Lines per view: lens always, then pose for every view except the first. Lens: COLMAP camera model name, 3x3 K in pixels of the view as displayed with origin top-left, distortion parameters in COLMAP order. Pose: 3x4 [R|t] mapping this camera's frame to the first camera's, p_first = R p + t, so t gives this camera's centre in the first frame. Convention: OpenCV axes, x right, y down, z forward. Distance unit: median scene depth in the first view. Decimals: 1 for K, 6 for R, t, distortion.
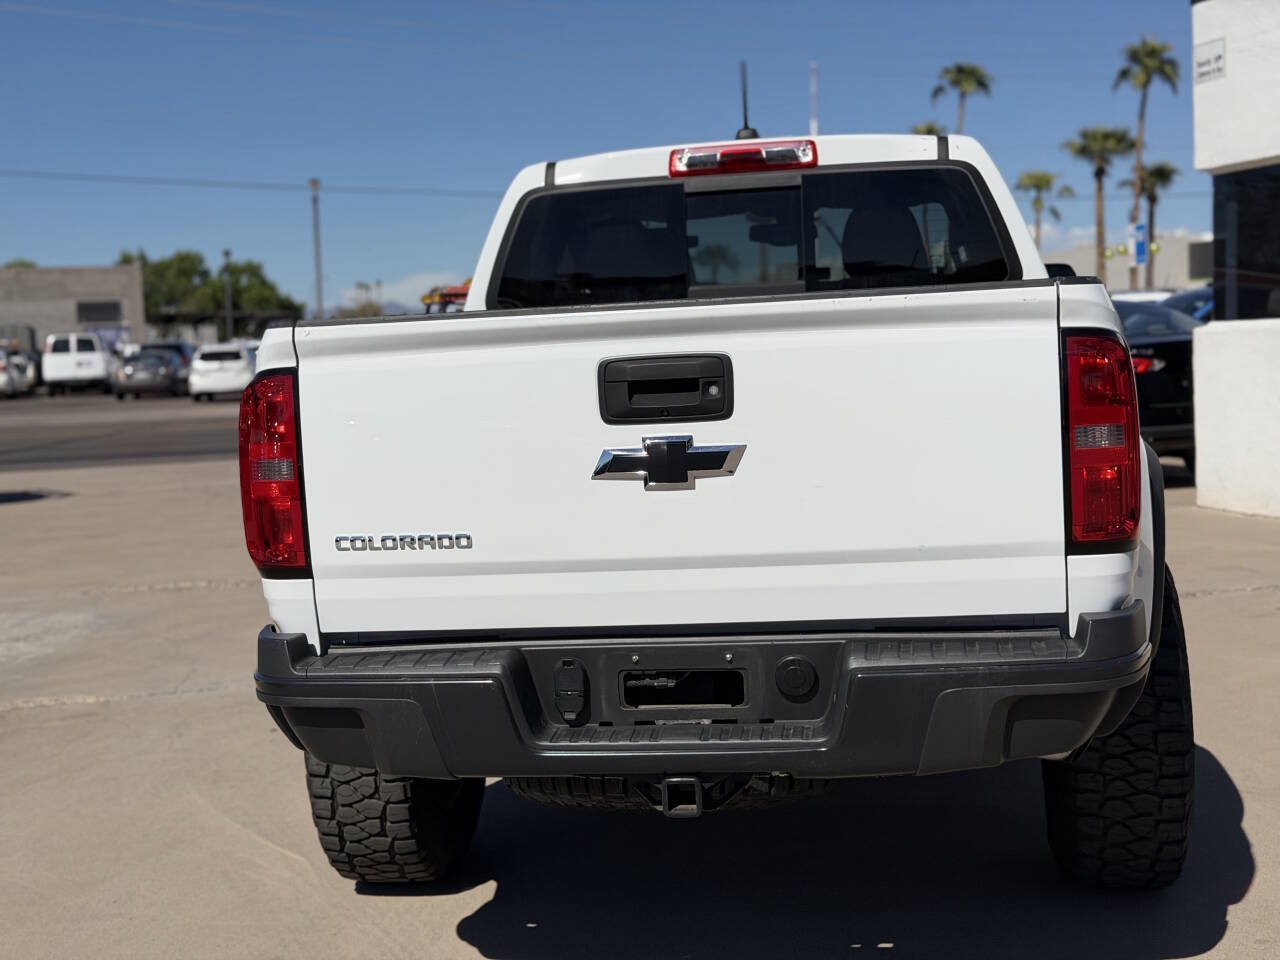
lens RADIAL K [[1803.4, 0, 640.0], [0, 1803.4, 480.0], [0, 0, 1]] dist [0.176771, -0.355536]
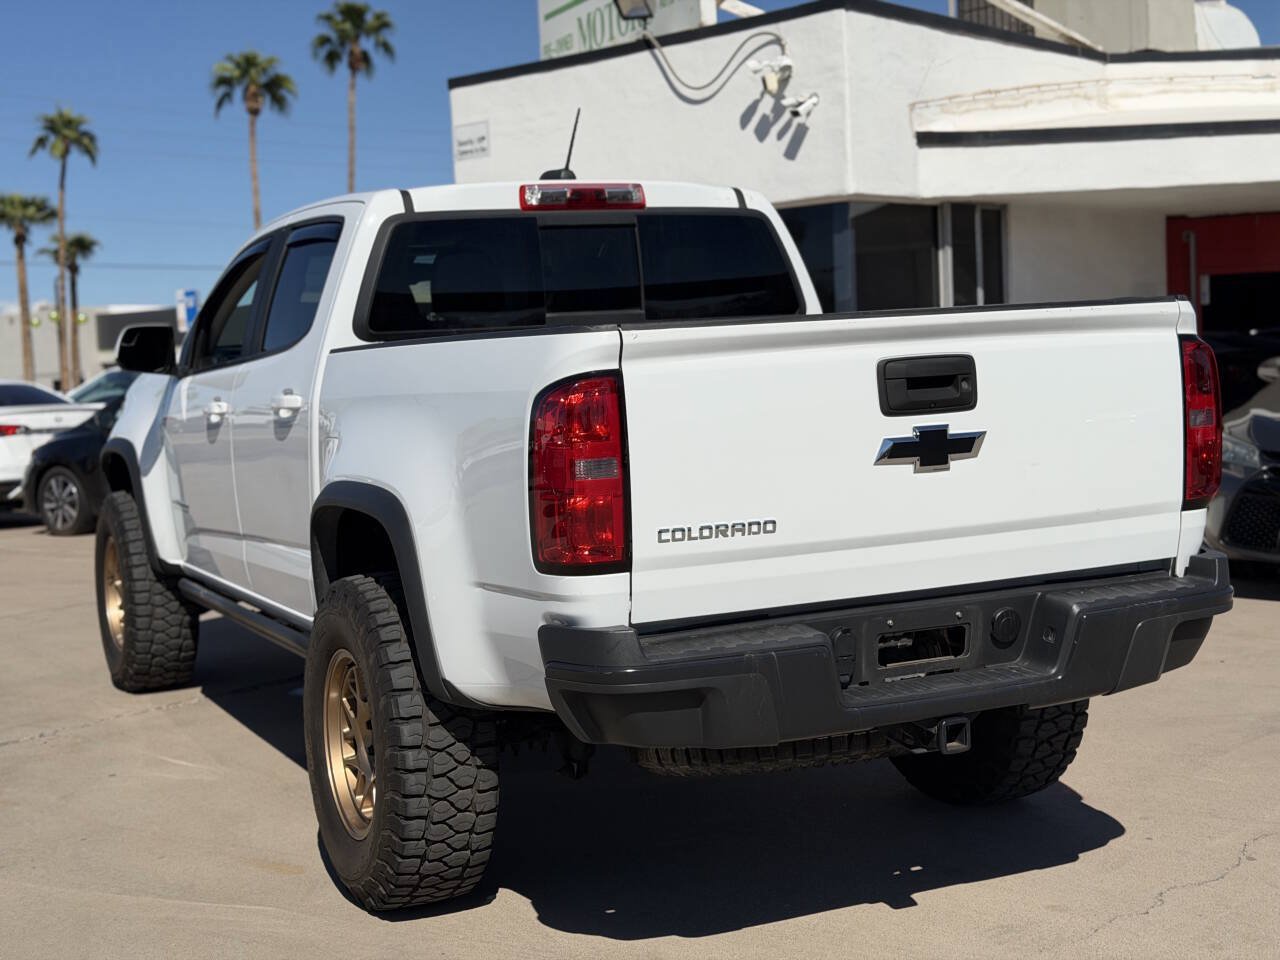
lens RADIAL K [[1803.4, 0, 640.0], [0, 1803.4, 480.0], [0, 0, 1]] dist [0.176771, -0.355536]
pose [[0.825194, -0.032890, 0.563892, -0.765747], [0.055112, 0.998228, -0.022427, 0.025612], [-0.562155, 0.049584, 0.825544, 0.138740]]
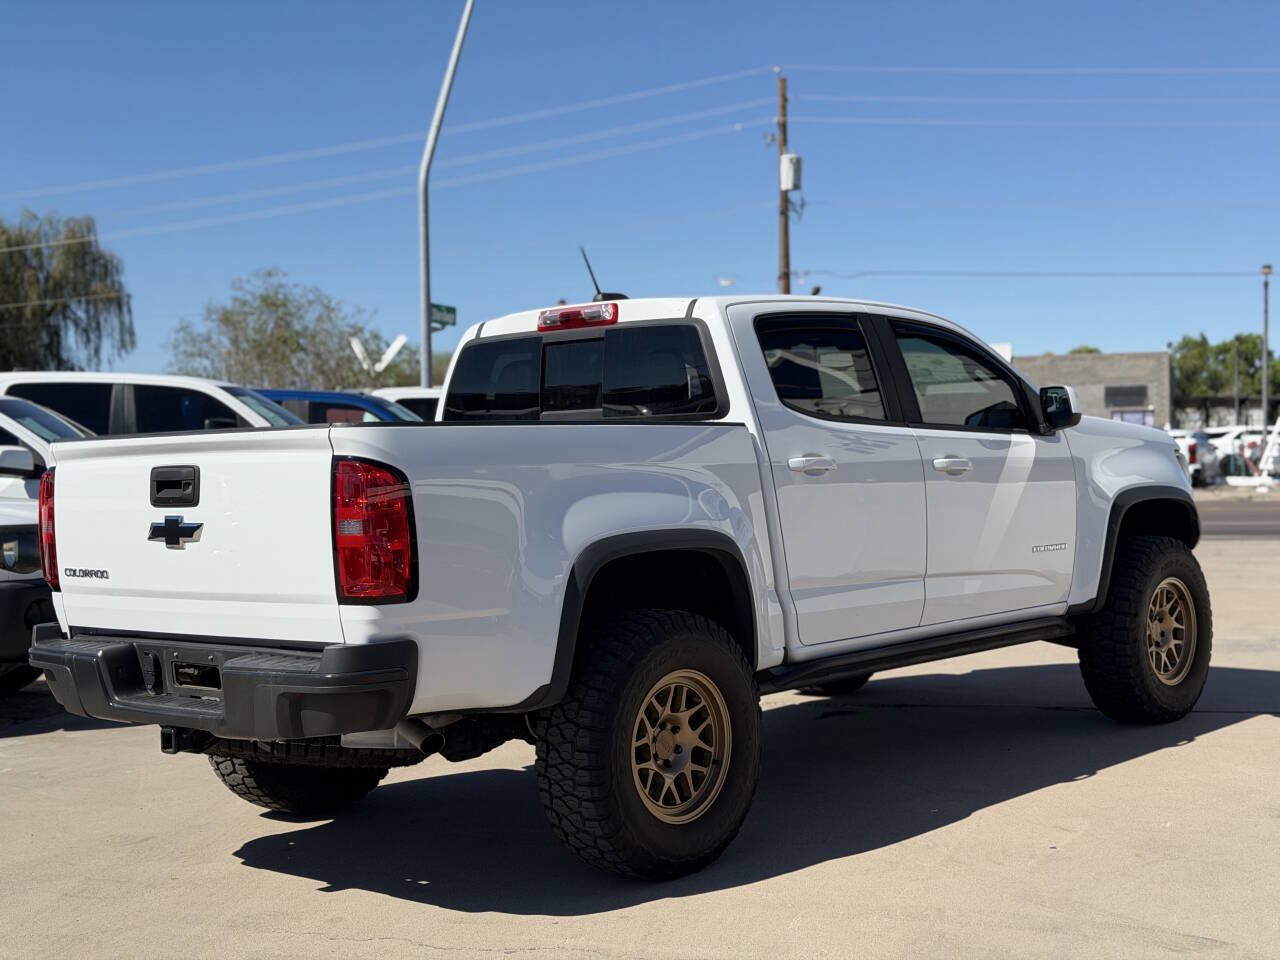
lens RADIAL K [[1786.2, 0, 640.0], [0, 1786.2, 480.0], [0, 0, 1]] dist [0.095297, 0.008722]
pose [[0.835297, 0.030390, -0.548958, 1.192054], [-0.054554, 0.998125, -0.027755, -0.032686], [0.547086, 0.053132, 0.835389, -0.109687]]
